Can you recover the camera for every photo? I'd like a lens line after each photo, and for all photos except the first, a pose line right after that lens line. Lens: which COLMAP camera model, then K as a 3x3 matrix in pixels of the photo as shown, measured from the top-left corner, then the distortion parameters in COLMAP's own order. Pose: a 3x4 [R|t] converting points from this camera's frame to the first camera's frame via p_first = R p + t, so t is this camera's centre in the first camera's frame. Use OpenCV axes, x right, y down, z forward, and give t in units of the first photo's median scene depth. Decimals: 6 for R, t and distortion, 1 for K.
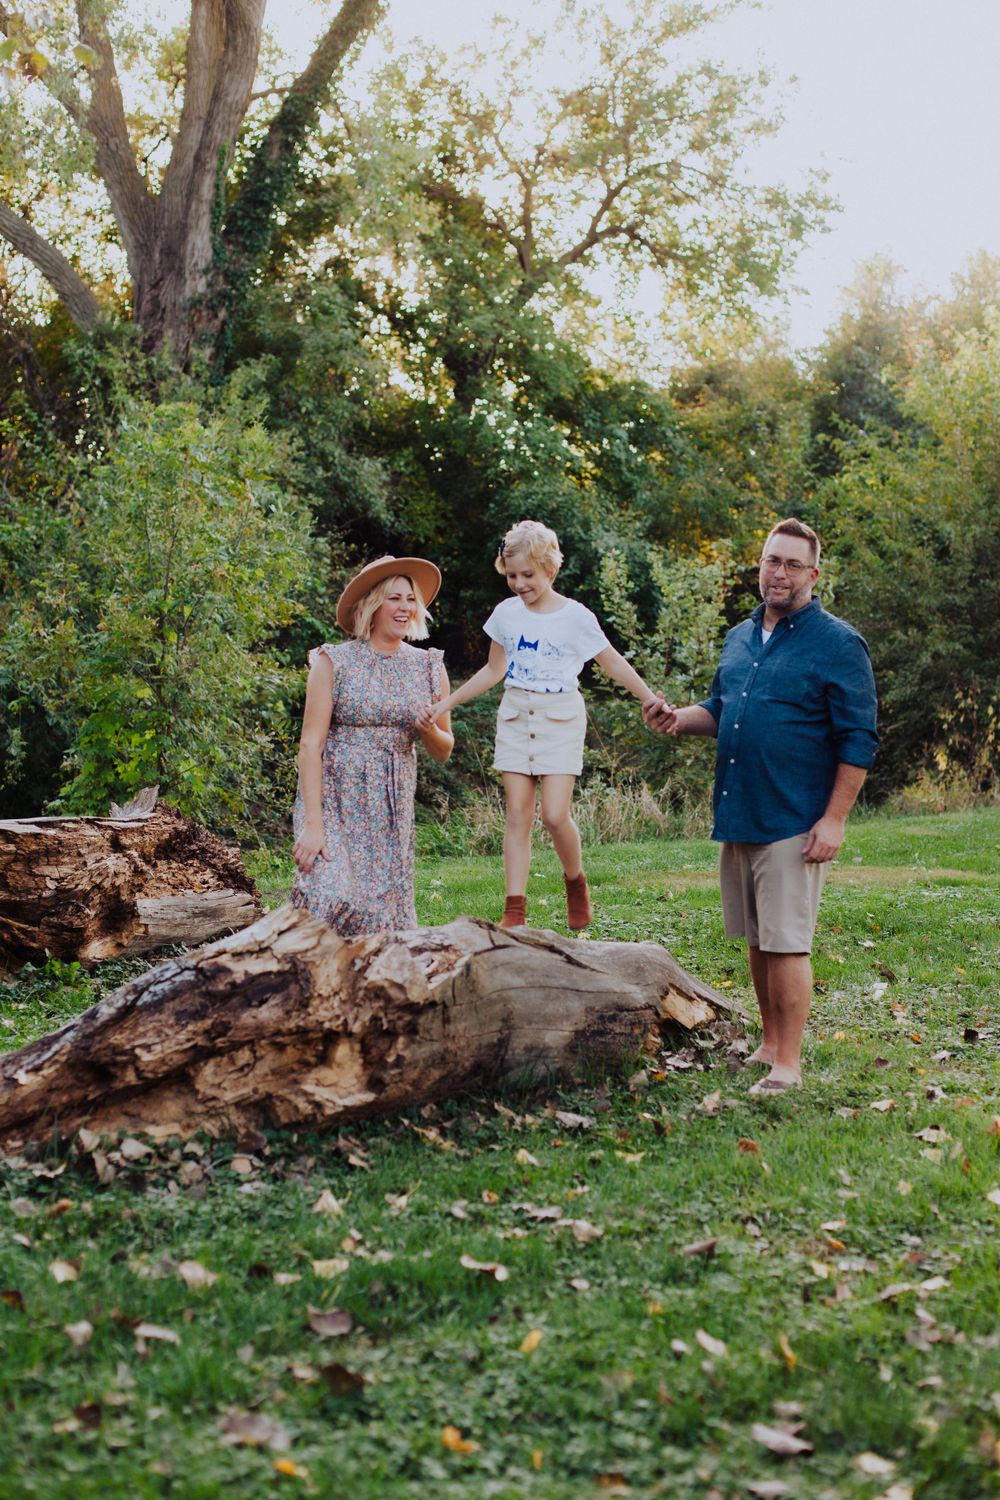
lens RADIAL K [[2087.2, 0, 500.0], [0, 2087.2, 750.0], [0, 0, 1]] dist [-0.124547, 0.041192]
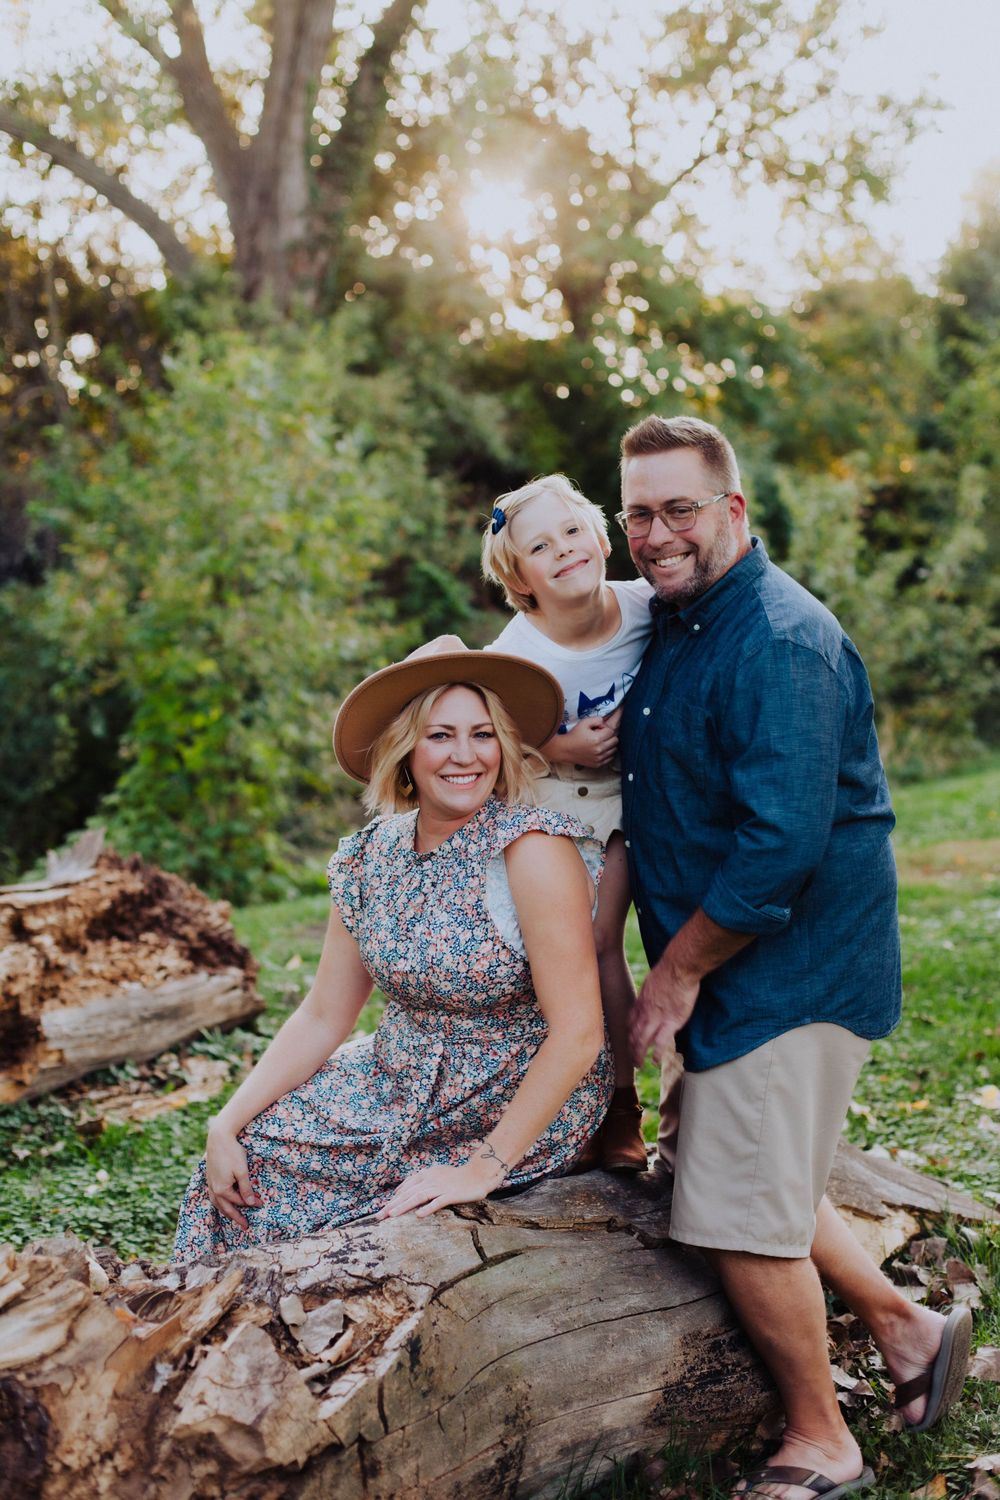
lens RADIAL K [[2087.2, 0, 500.0], [0, 2087.2, 750.0], [0, 0, 1]] dist [-0.124547, 0.041192]
pose [[0.996109, -0.055888, -0.068149, 0.009931], [0.057918, 0.997924, 0.028179, -0.009556], [0.066433, -0.032016, 0.997277, 0.125838]]
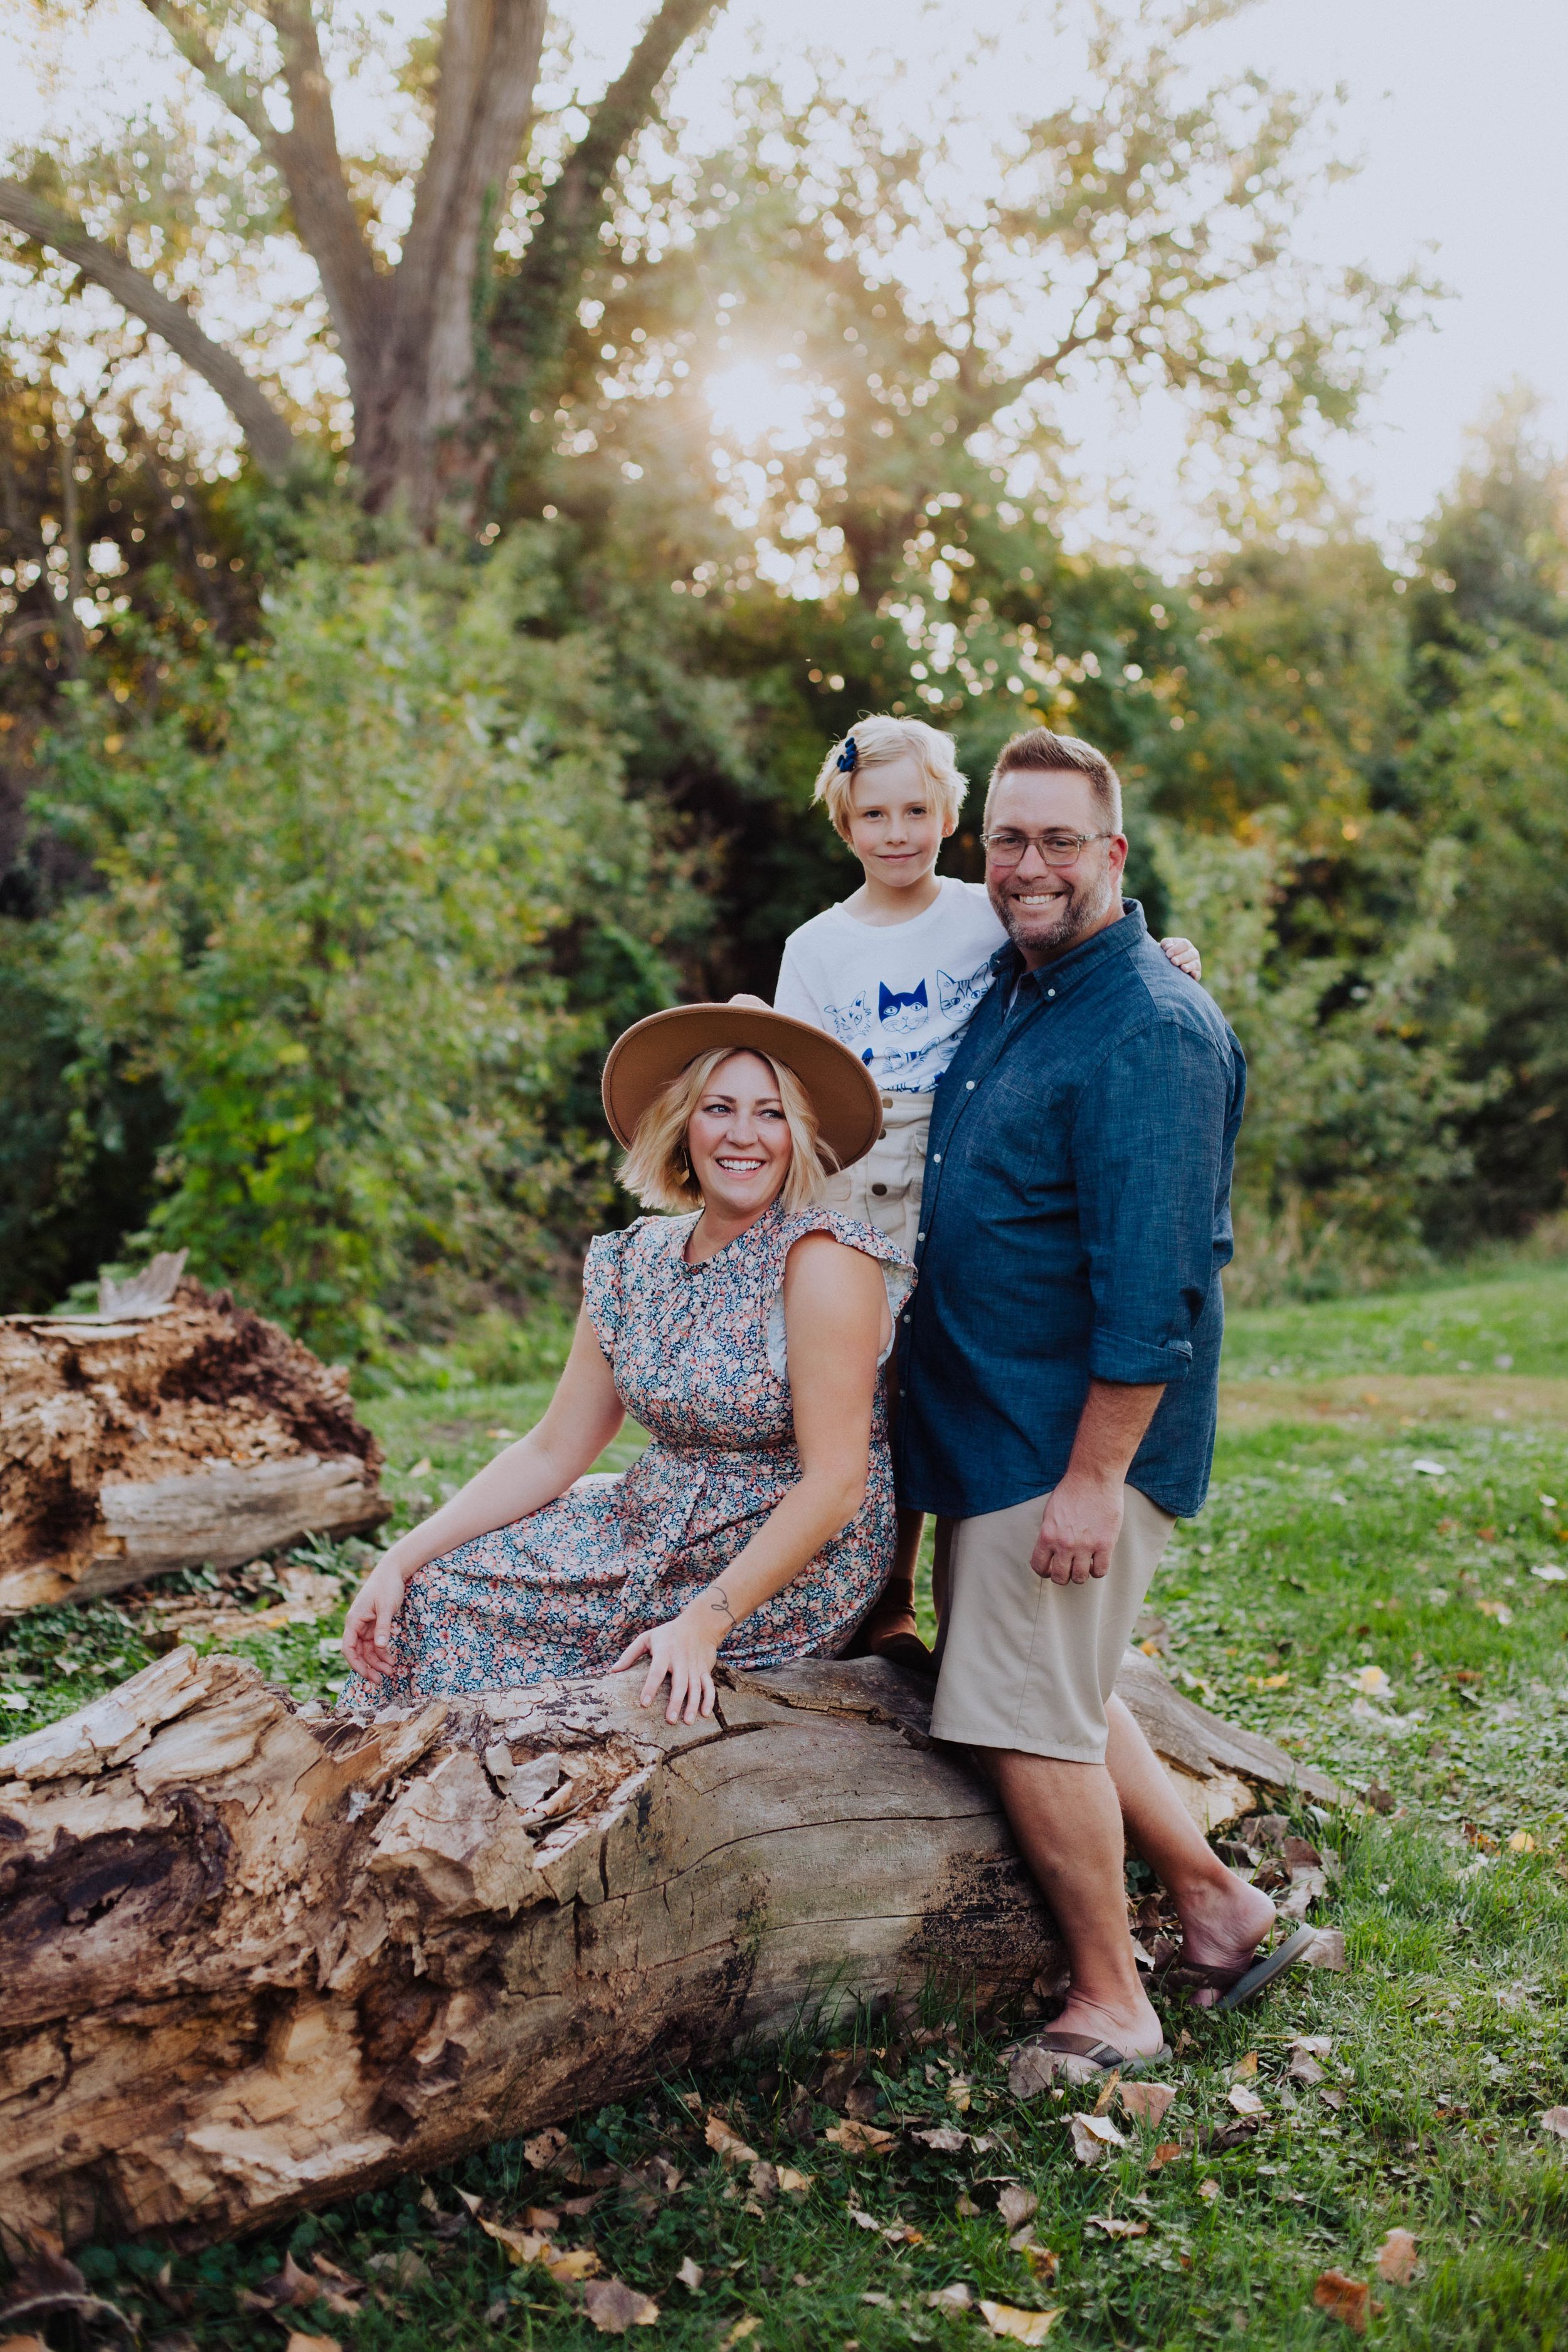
lens RADIAL K [[3203.0, 0, 784.0], [0, 3203.0, 1176.0], [0, 0, 1]] dist [-0.122327, 0.031577]
pose [[0.999008, 0.011623, -0.042997, 0.008531], [-0.011066, 0.999852, 0.013167, -0.005864], [0.043144, -0.012678, 0.998988, 0.089626]]
